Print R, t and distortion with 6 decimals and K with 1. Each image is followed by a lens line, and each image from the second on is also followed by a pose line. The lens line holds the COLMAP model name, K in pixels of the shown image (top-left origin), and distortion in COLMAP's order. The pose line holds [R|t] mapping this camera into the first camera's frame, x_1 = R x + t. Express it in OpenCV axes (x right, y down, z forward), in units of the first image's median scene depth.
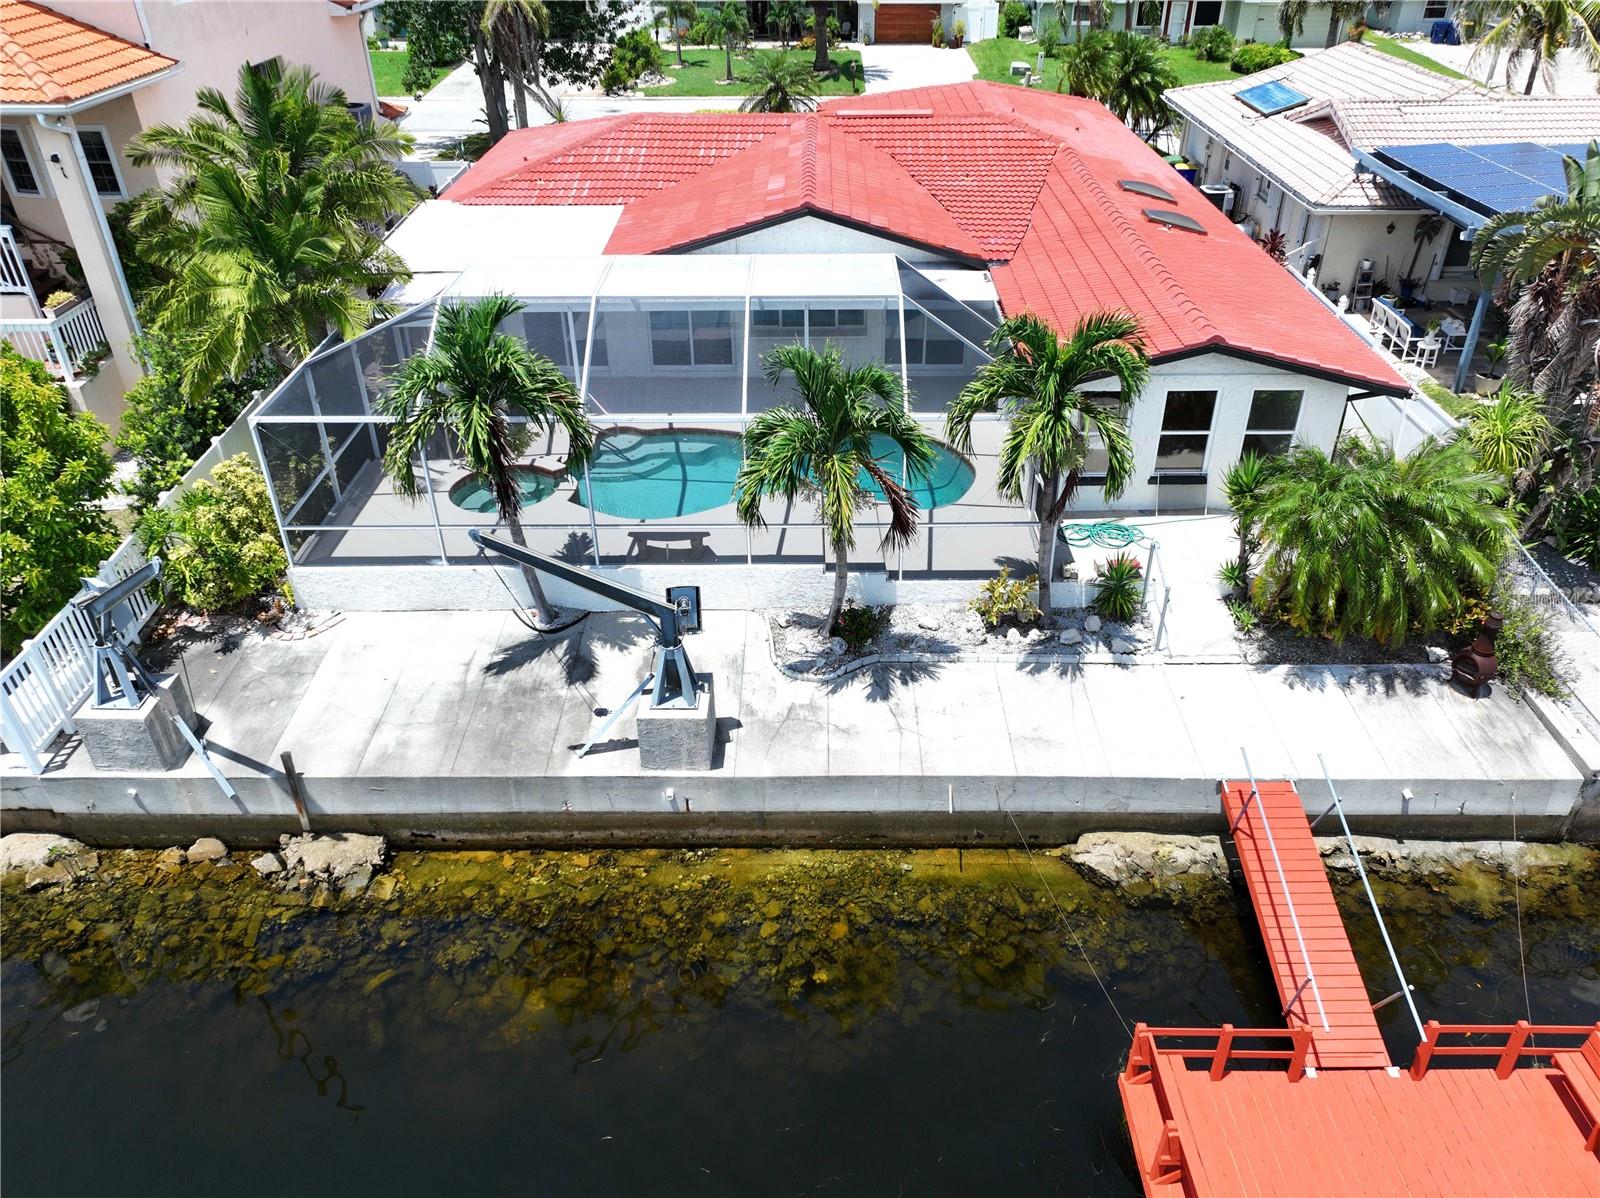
lens RADIAL K [[1166.9, 0, 832.5], [0, 1166.9, 601.8], [0, 0, 1]] dist [-0.005781, 0.023103]
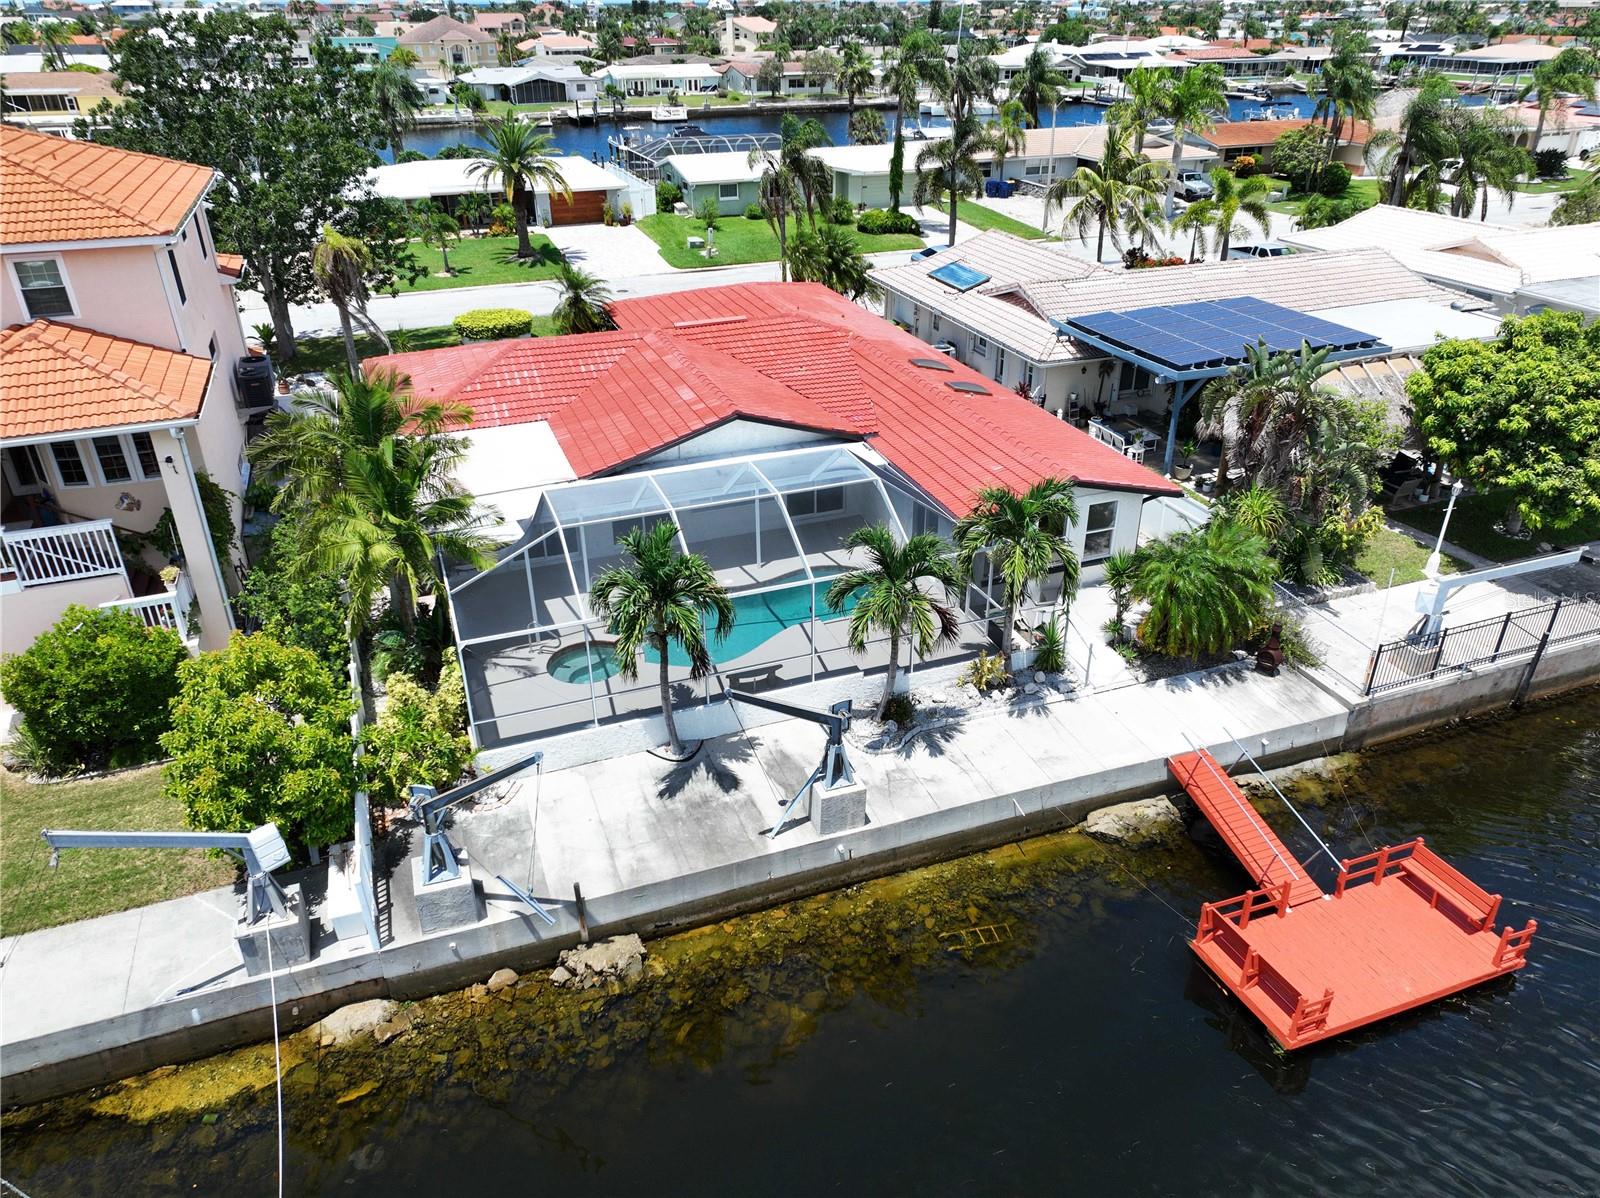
lens RADIAL K [[1123.9, 0, 802.5], [0, 1123.9, 600.2], [0, 0, 1]] dist [-0.002473, 0.021476]
pose [[0.939654, -0.169021, 0.297460, -0.481967], [0.193066, 0.979744, -0.053178, -0.060952], [-0.282447, 0.107399, 0.953252, -0.290523]]
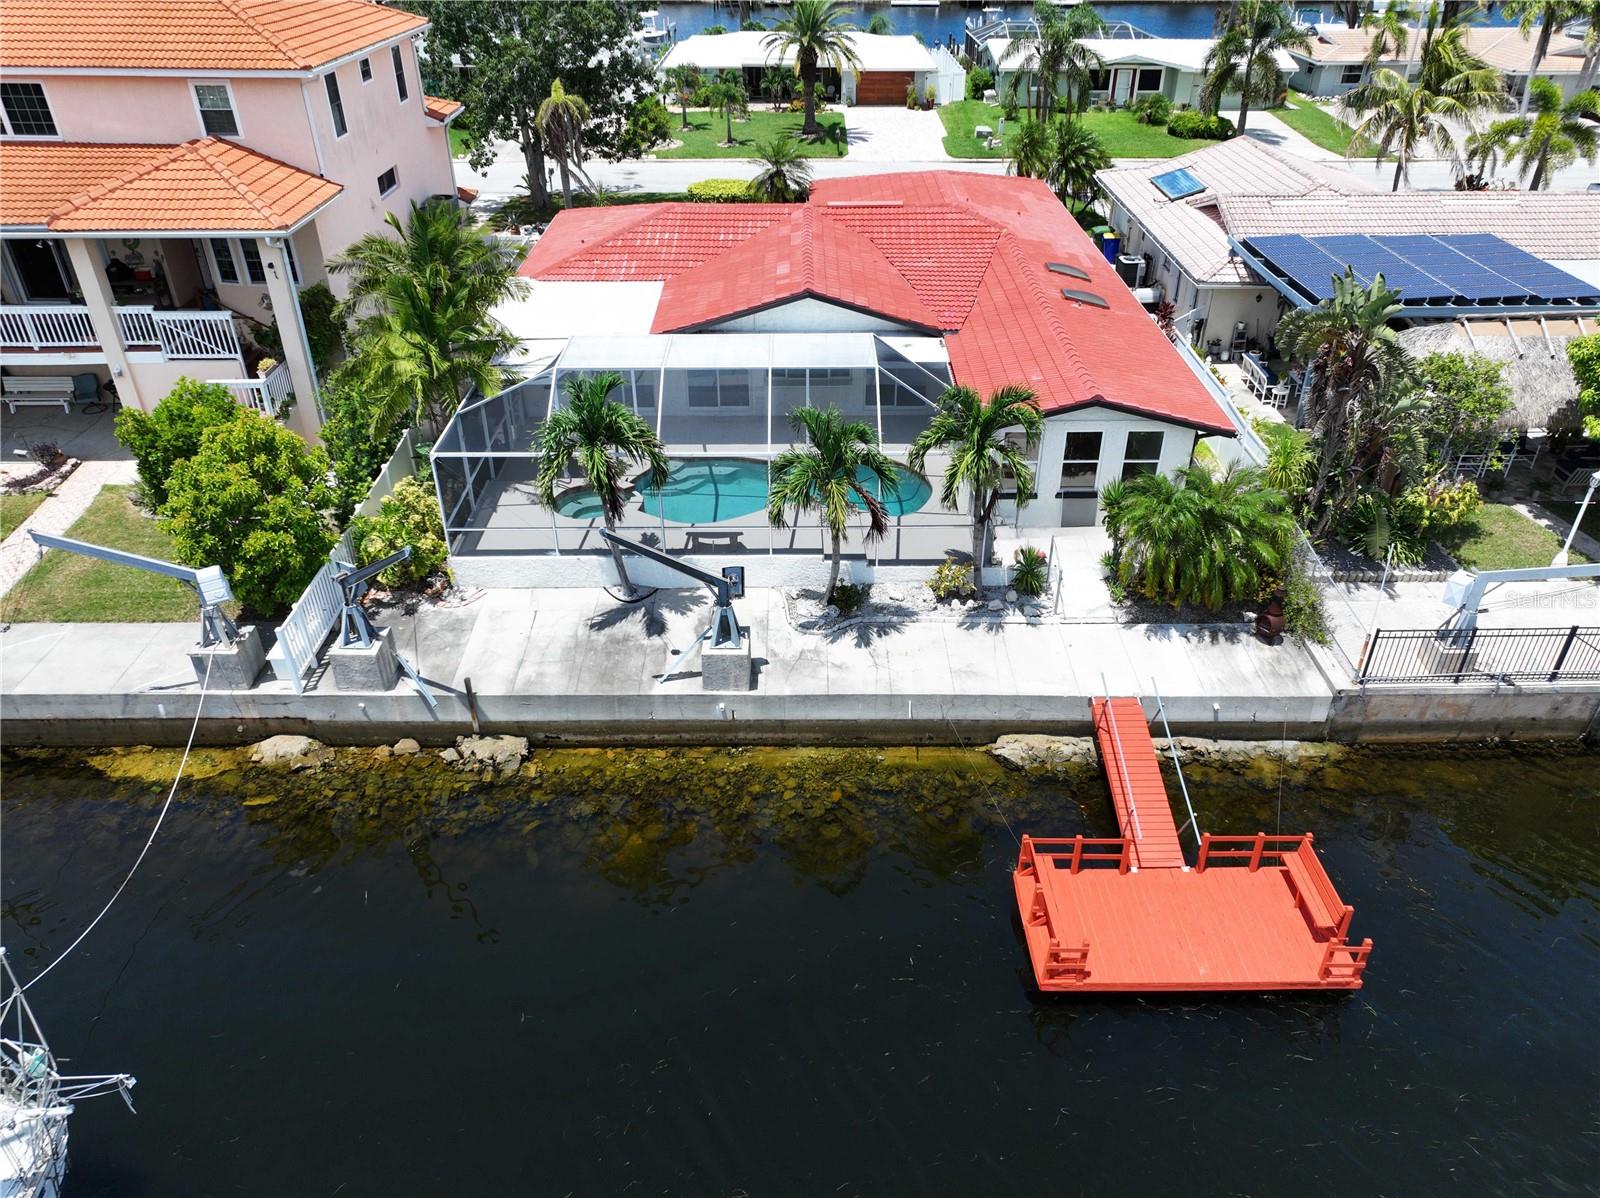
lens RADIAL K [[1144.0, 0, 816.4], [0, 1144.0, 601.6], [0, 0, 1]] dist [0.002446, 0.009646]
pose [[0.999997, -0.000452, 0.002202, -0.019383], [0.000465, 0.999981, -0.006116, 0.035006], [-0.002199, 0.006117, 0.999979, -0.413623]]
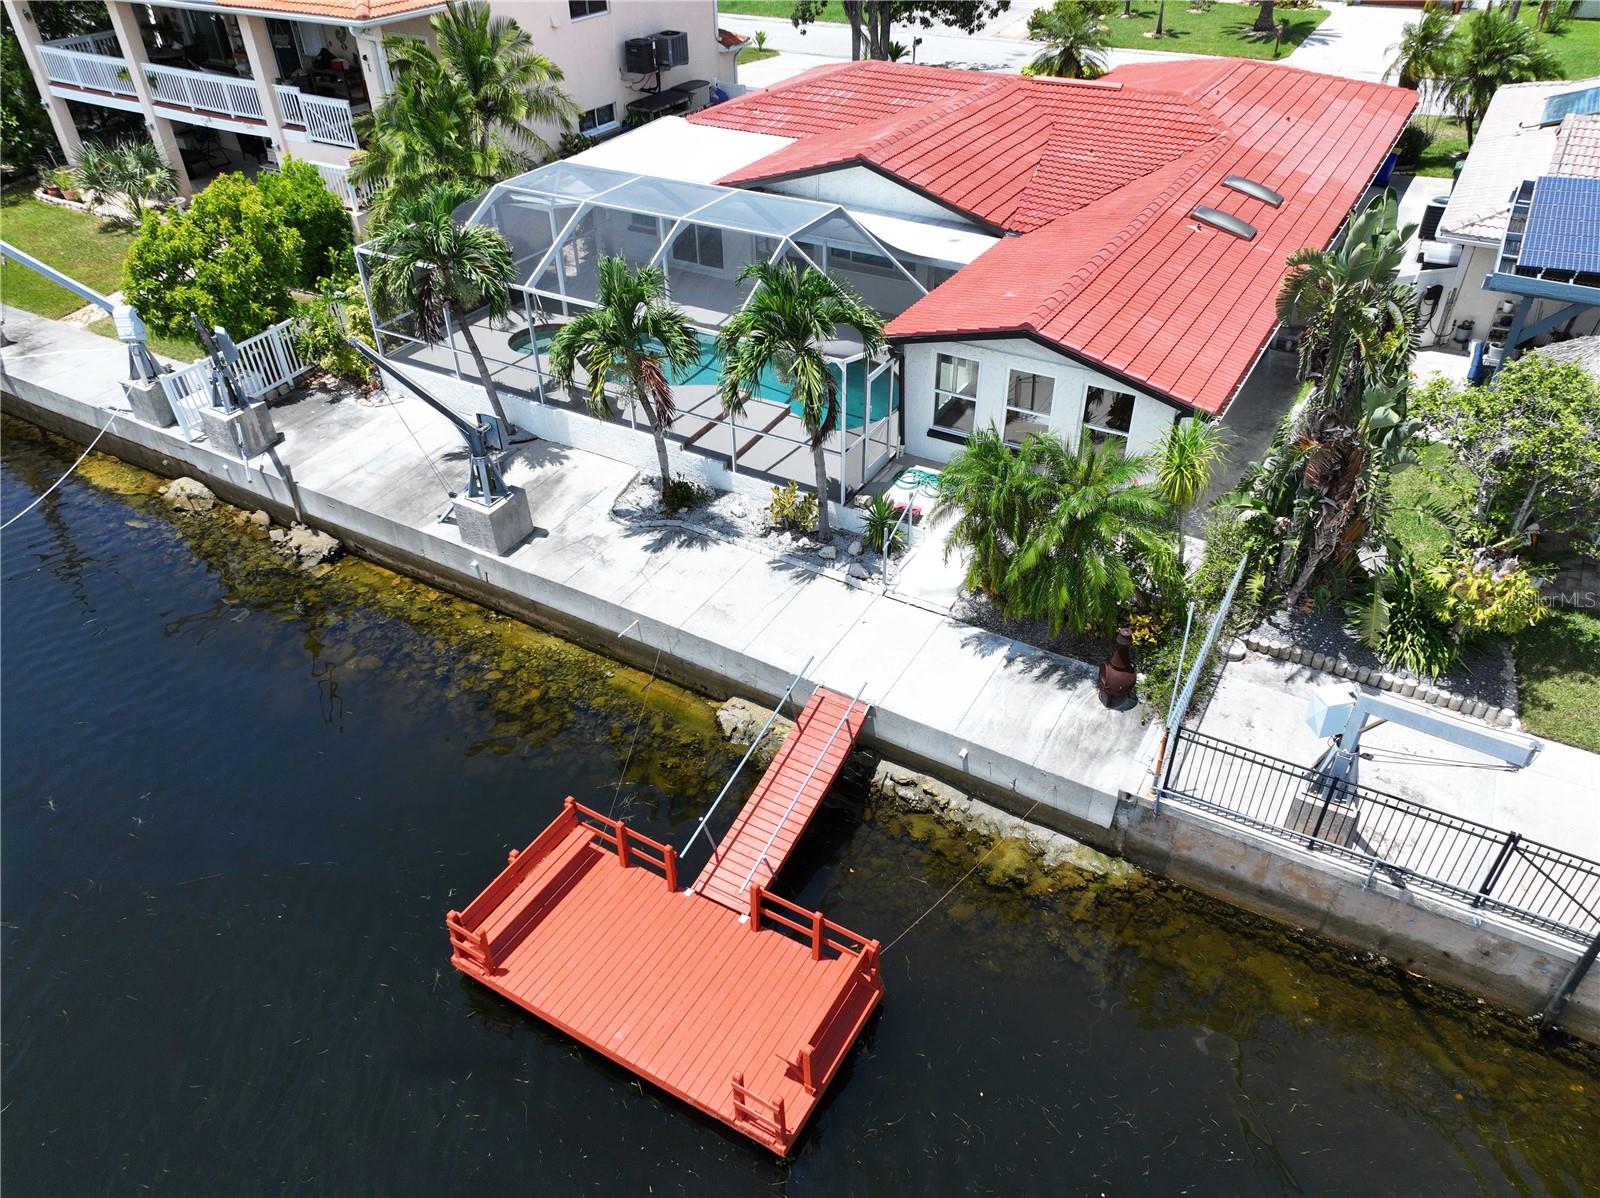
lens RADIAL K [[1123.9, 0, 802.5], [0, 1123.9, 600.2], [0, 0, 1]] dist [-0.002473, 0.021476]
pose [[0.856070, 0.296226, -0.423550, 0.689859], [-0.268584, 0.955095, 0.125127, -0.059430], [0.441597, 0.006641, 0.897189, -0.022895]]
